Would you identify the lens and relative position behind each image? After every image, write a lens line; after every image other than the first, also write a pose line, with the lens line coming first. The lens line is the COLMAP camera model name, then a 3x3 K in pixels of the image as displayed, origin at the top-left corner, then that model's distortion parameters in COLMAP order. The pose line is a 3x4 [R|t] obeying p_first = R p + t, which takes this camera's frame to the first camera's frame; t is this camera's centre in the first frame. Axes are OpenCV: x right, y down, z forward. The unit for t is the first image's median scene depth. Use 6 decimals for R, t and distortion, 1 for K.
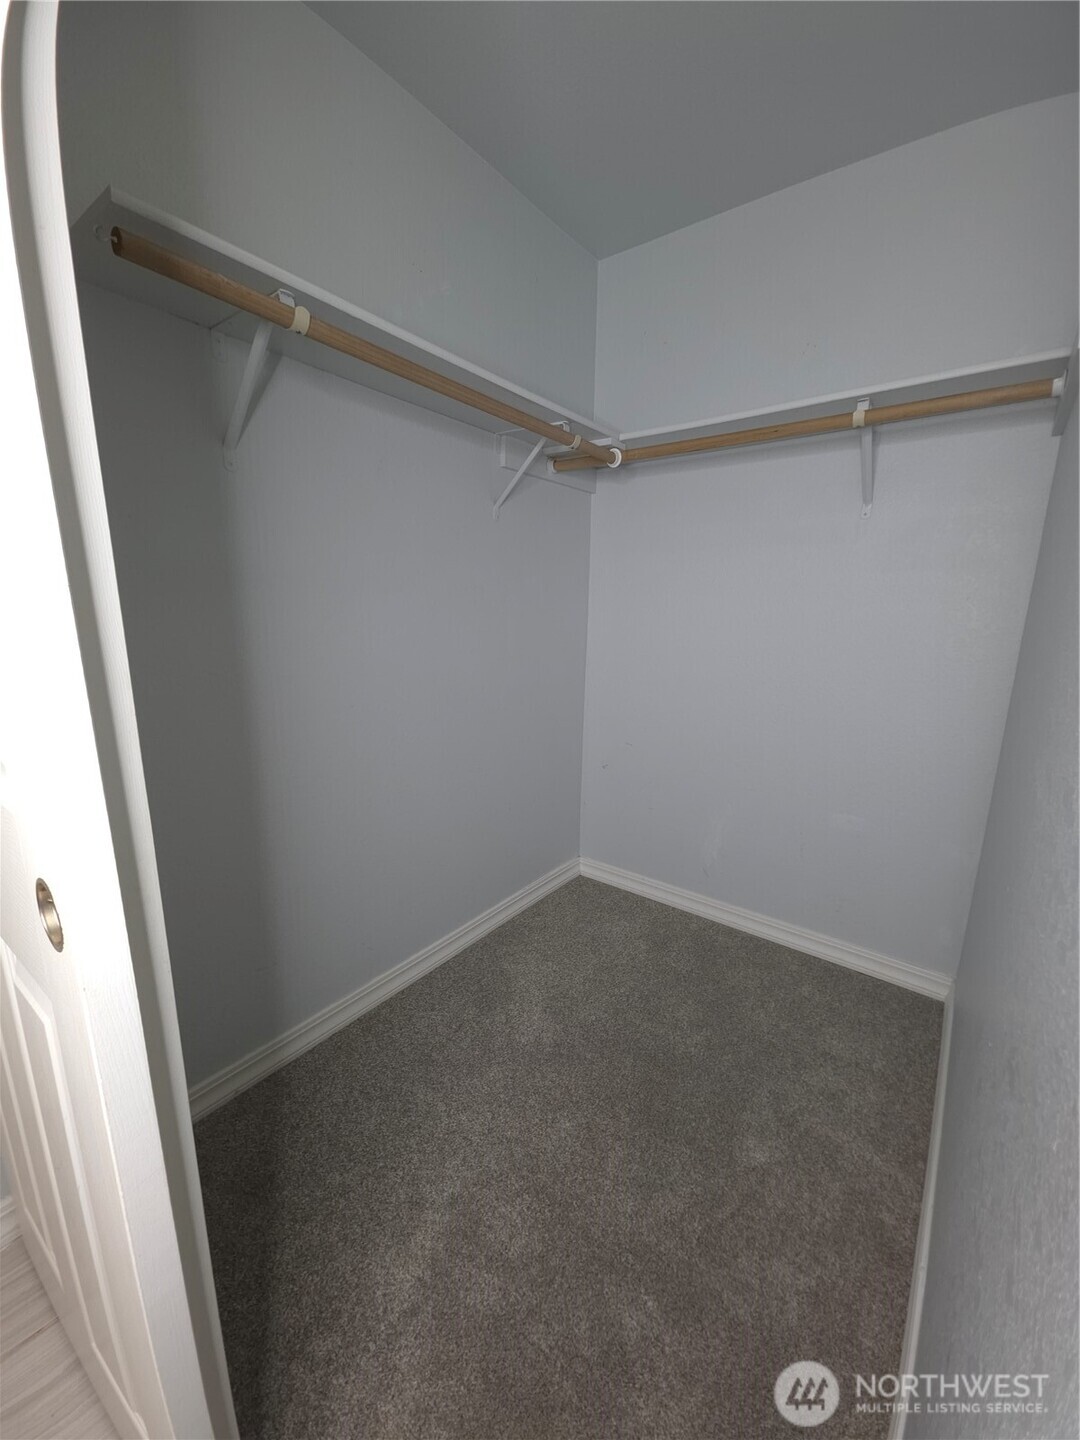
lens RADIAL K [[574.0, 0, 545.3], [0, 574.0, 730.6], [0, 0, 1]] dist [0.020714, -0.010933]
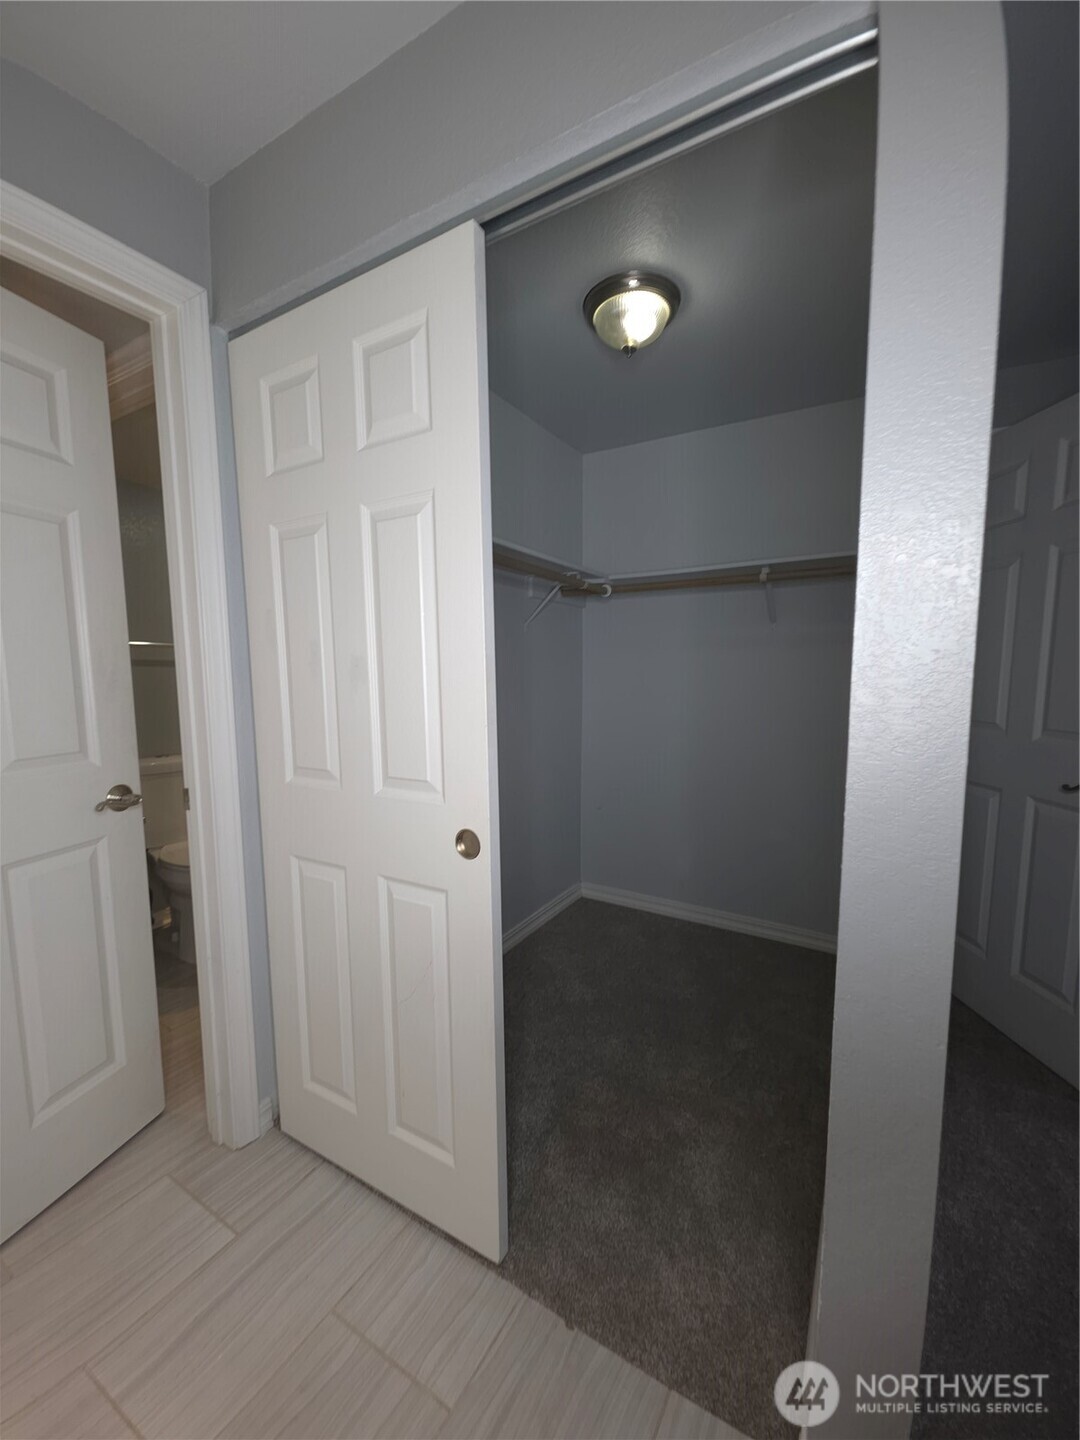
lens RADIAL K [[574.0, 0, 545.3], [0, 574.0, 730.6], [0, 0, 1]] dist [0.020714, -0.010933]
pose [[0.993963, -0.030269, 0.105458, -0.246577], [0.041436, 0.993570, -0.105362, 0.032437], [-0.101590, 0.109095, 0.988826, -0.483180]]
